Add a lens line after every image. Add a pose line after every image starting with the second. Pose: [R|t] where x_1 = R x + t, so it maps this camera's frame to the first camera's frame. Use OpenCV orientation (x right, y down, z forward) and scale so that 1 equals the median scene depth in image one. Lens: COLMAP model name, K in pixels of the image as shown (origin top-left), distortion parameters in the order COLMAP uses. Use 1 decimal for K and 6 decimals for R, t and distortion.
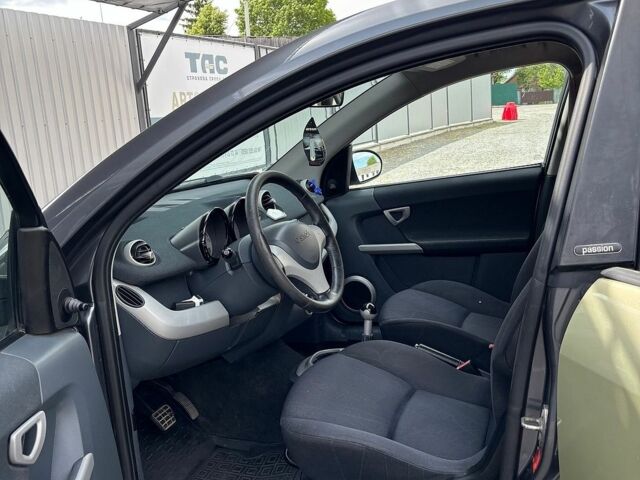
lens RADIAL K [[600.7, 0, 354.9], [0, 600.7, 238.5], [0, 0, 1]] dist [-0.006130, -0.005785]
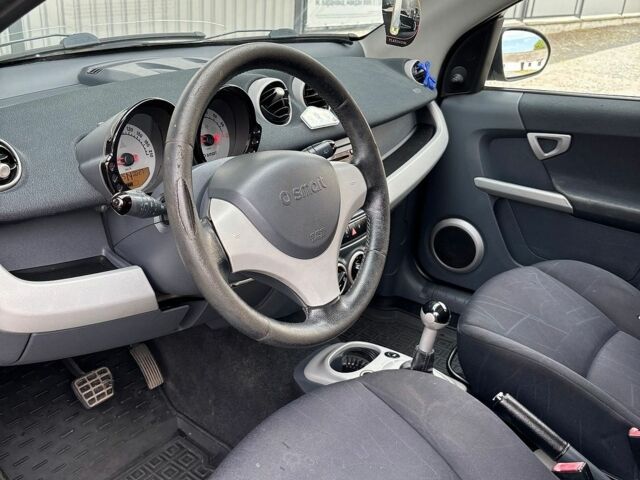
lens RADIAL K [[600.7, 0, 354.9], [0, 600.7, 238.5], [0, 0, 1]] dist [-0.006130, -0.005785]
pose [[0.940334, 0.255790, -0.224372, 0.047608], [-0.198985, 0.948320, 0.247173, -0.061495], [0.276001, -0.187778, 0.942636, 0.336505]]
